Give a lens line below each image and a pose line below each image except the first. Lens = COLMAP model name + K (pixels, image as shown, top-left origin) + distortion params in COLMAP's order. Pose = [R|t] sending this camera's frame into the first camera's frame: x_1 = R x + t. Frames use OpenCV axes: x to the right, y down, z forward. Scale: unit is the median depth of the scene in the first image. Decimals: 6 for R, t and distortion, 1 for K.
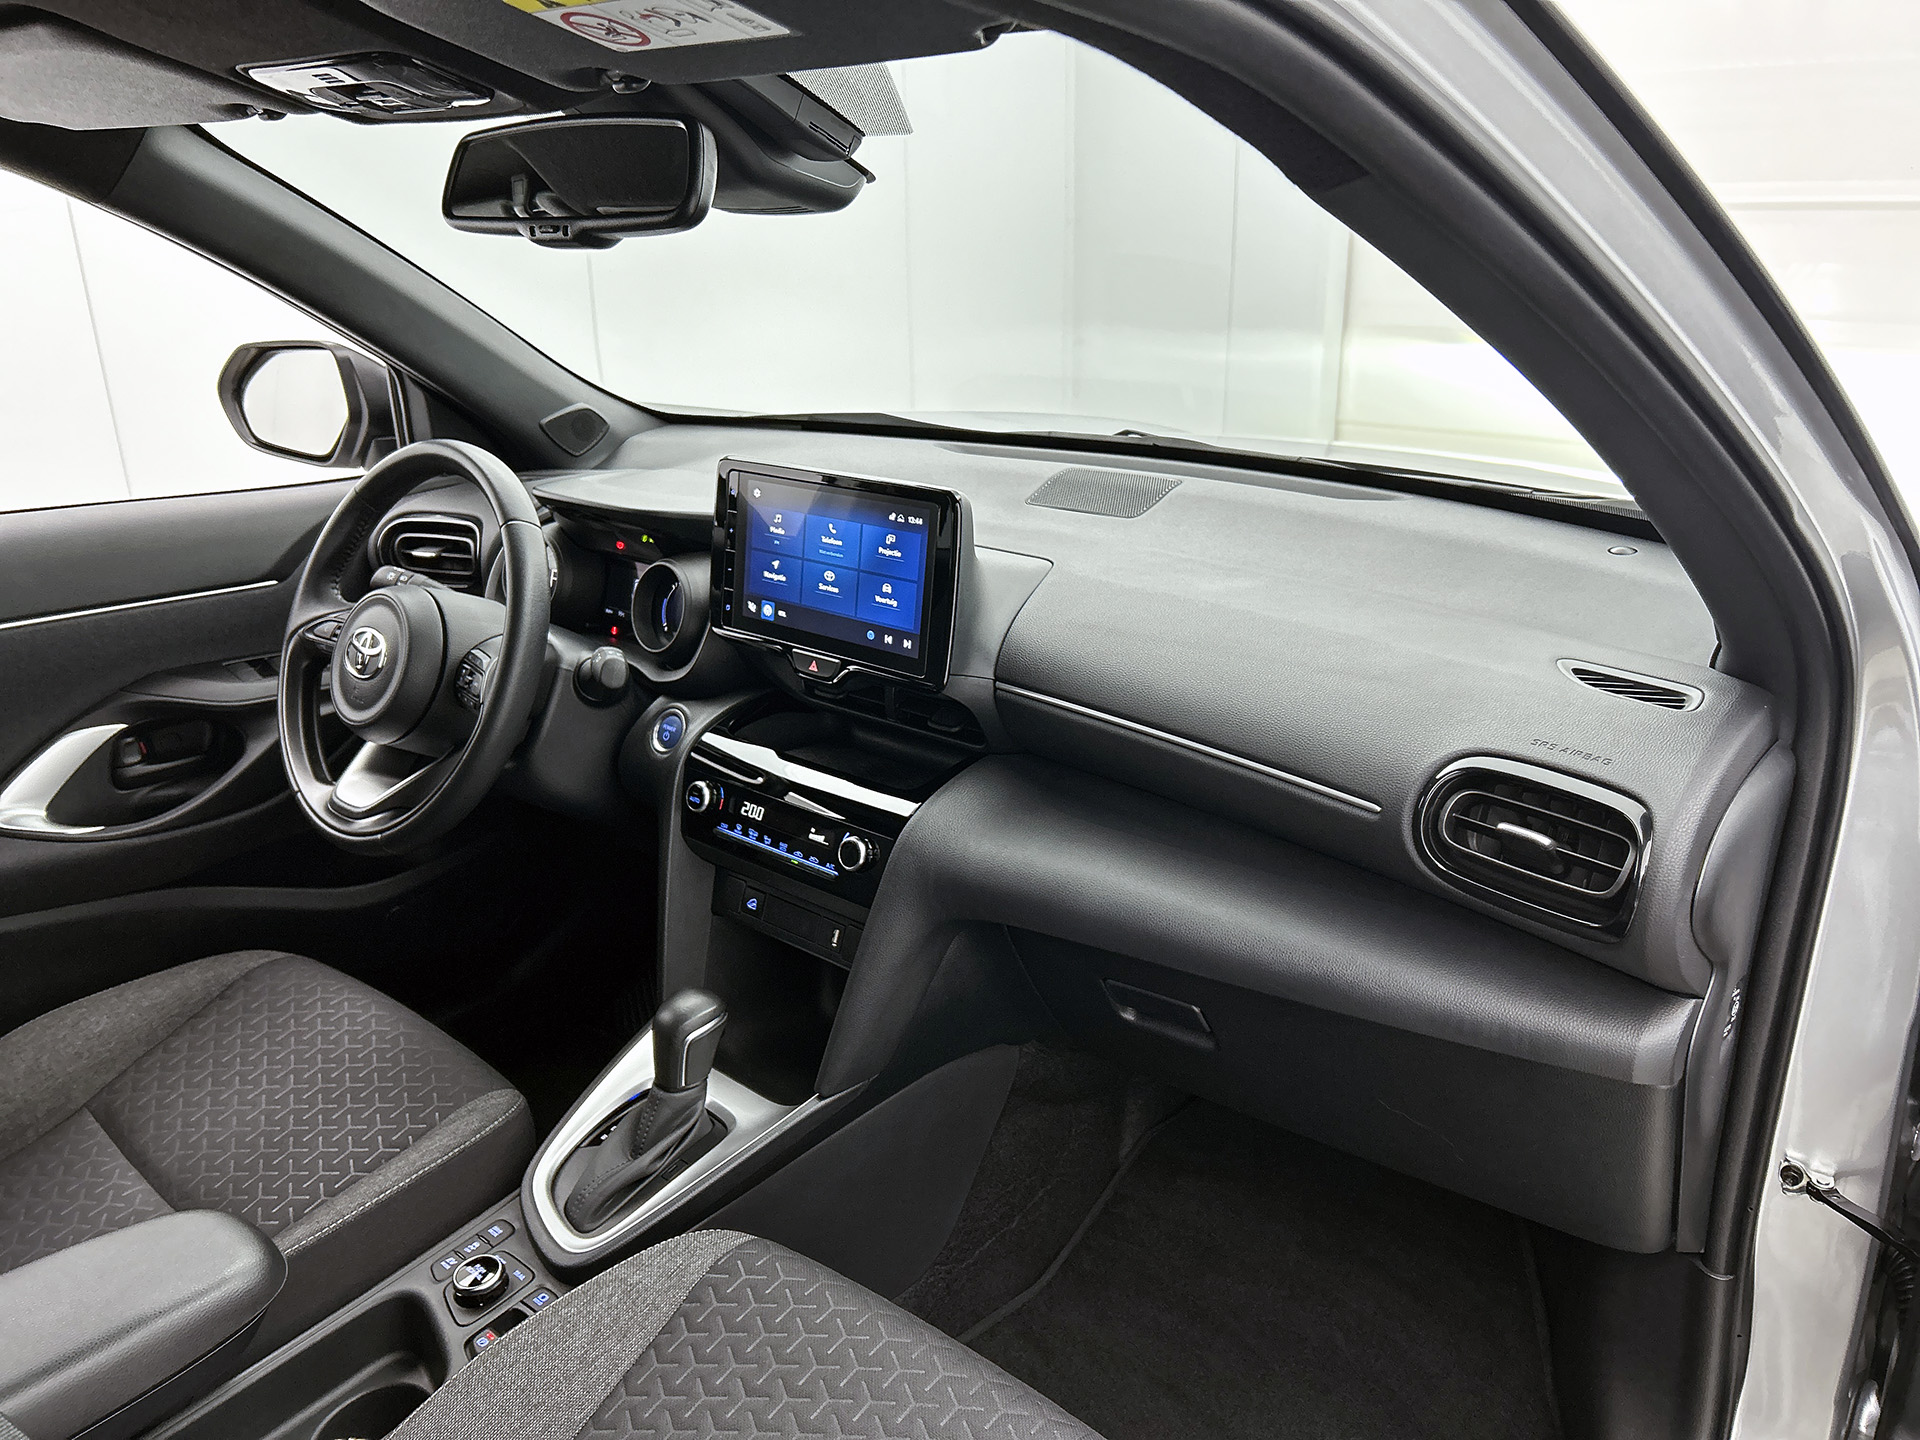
lens RADIAL K [[1454.0, 0, 958.0], [0, 1454.0, 701.0], [0, 0, 1]] dist [0.036002, 0.000086]
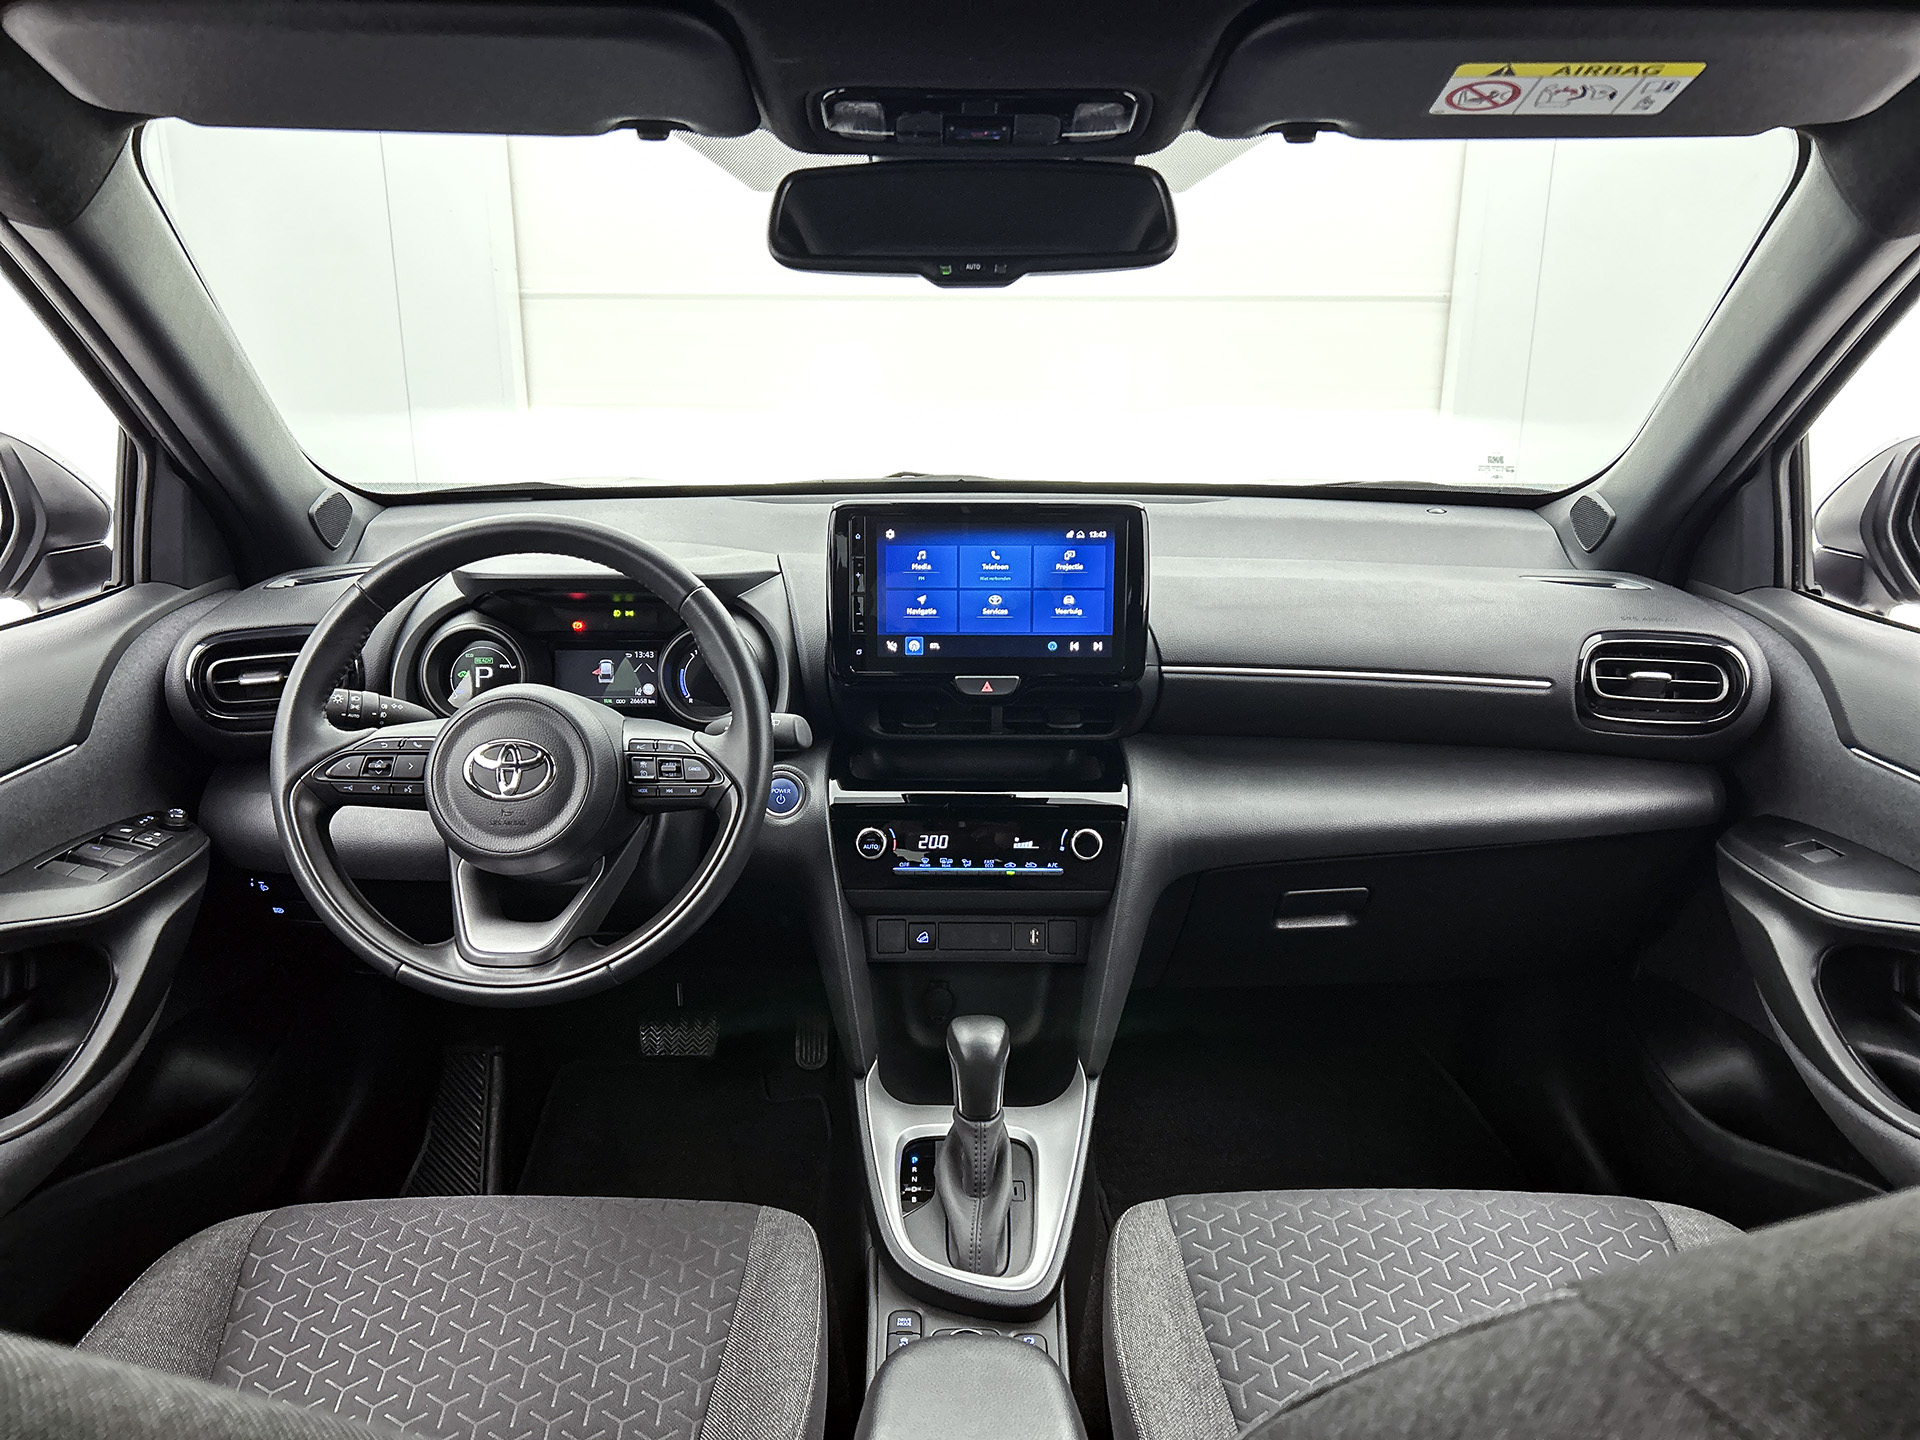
lens RADIAL K [[1453.4, 0, 960.0], [0, 1453.4, 720.0], [0, 0, 1]] dist [0.136009, -0.280042]
pose [[0.757734, -0.173010, 0.629211, -0.786600], [0.201064, 0.979203, 0.027112, -0.033525], [-0.620816, 0.105968, 0.776762, 0.194643]]
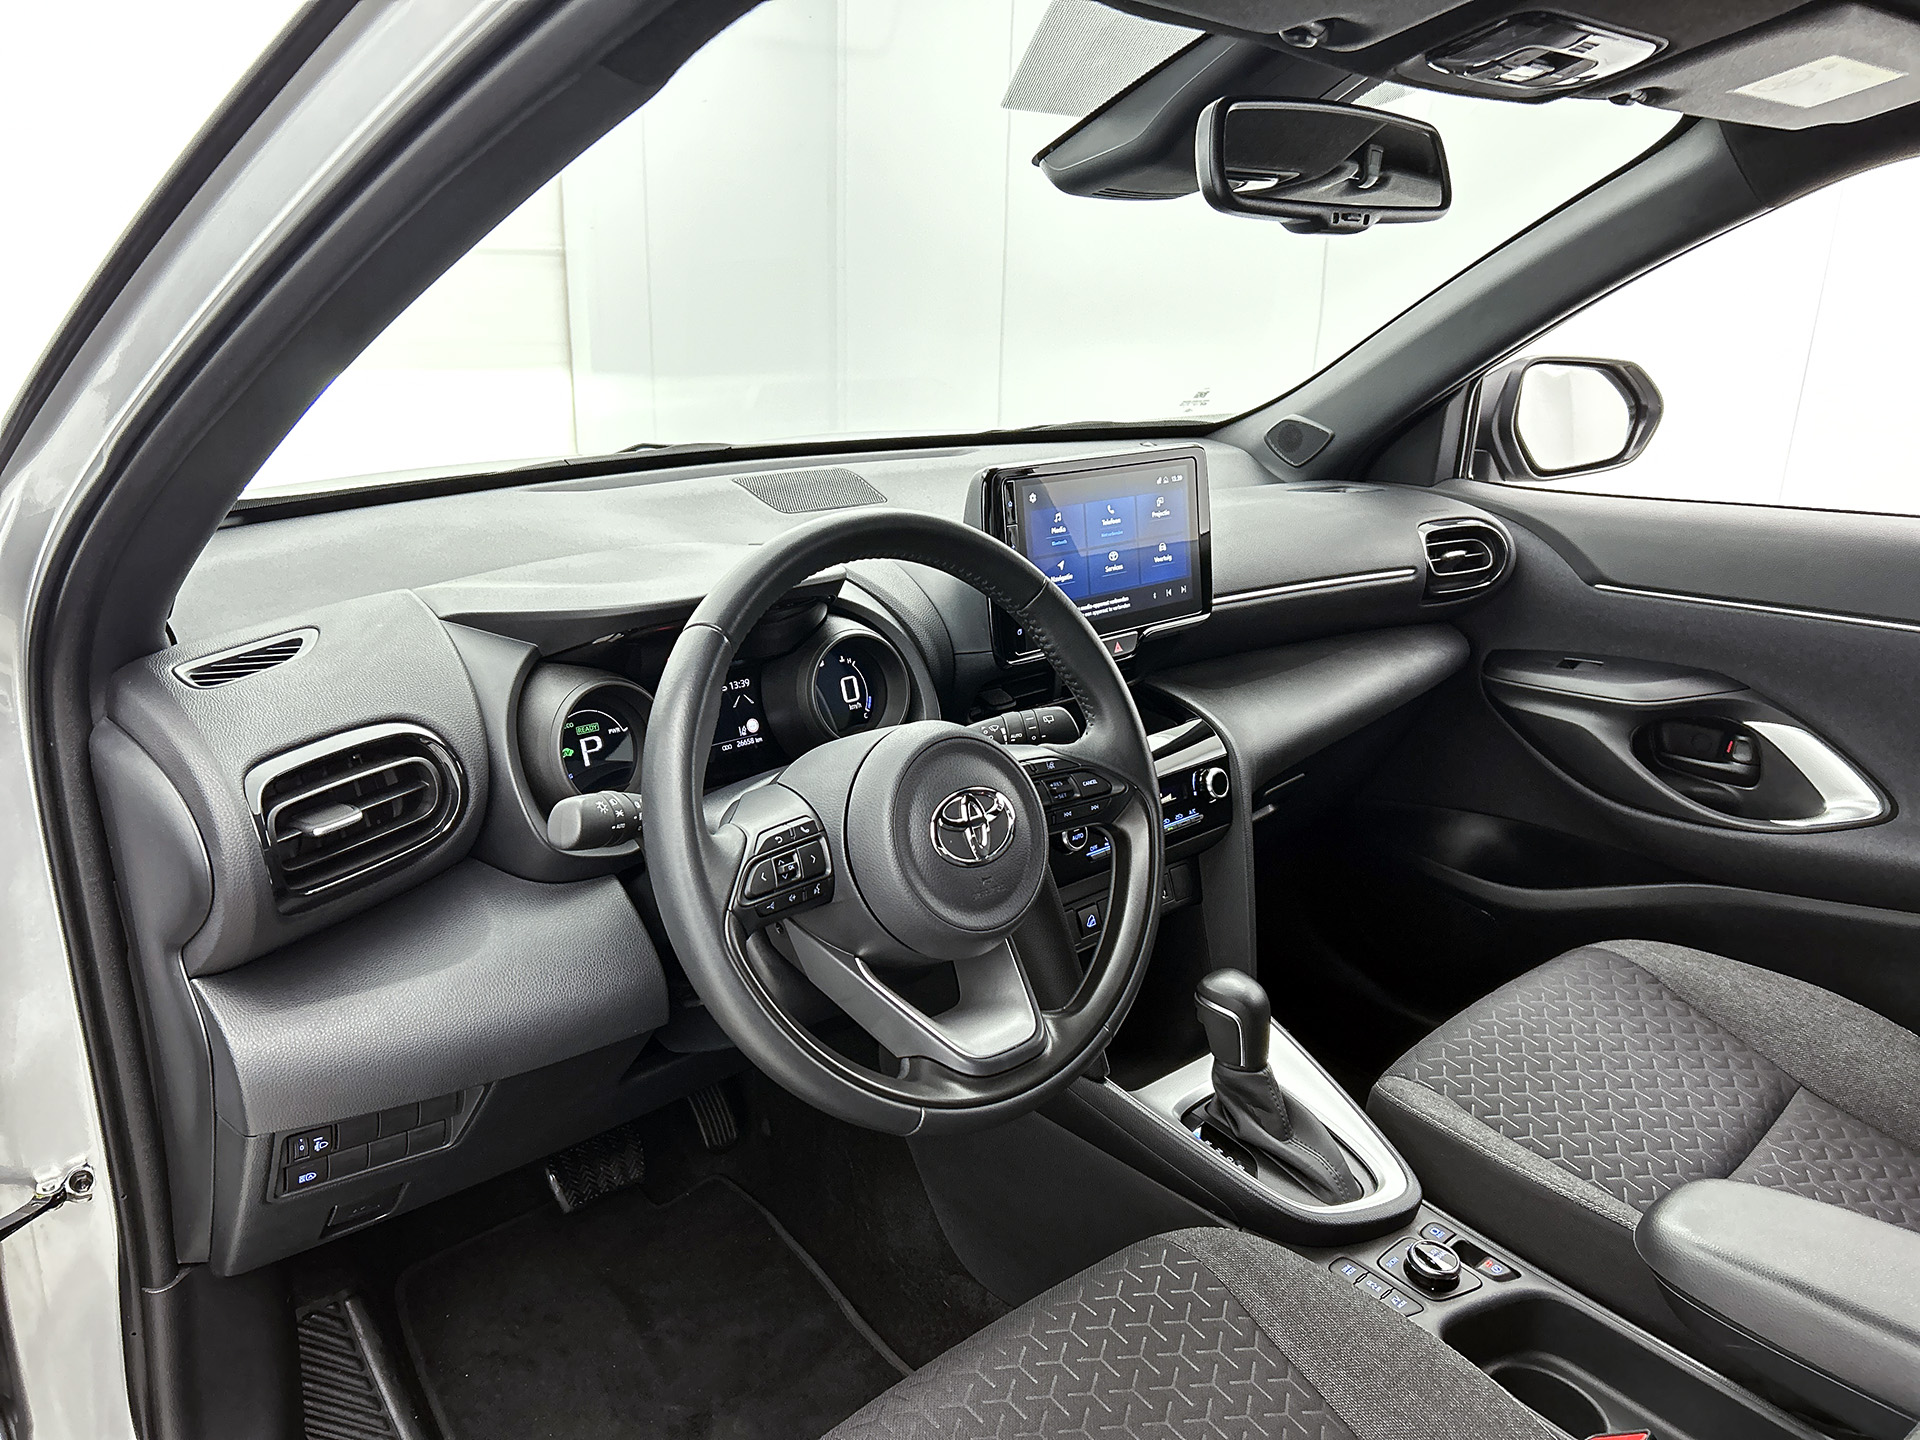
lens RADIAL K [[1467.7, 0, 955.8], [0, 1467.7, 715.0], [0, 0, 1]] dist [0.074453, -0.106991]
pose [[0.111491, -0.283058, 0.952601, -1.105739], [0.302882, 0.922649, 0.238709, -0.260466], [-0.946484, 0.261912, 0.188601, 0.929875]]
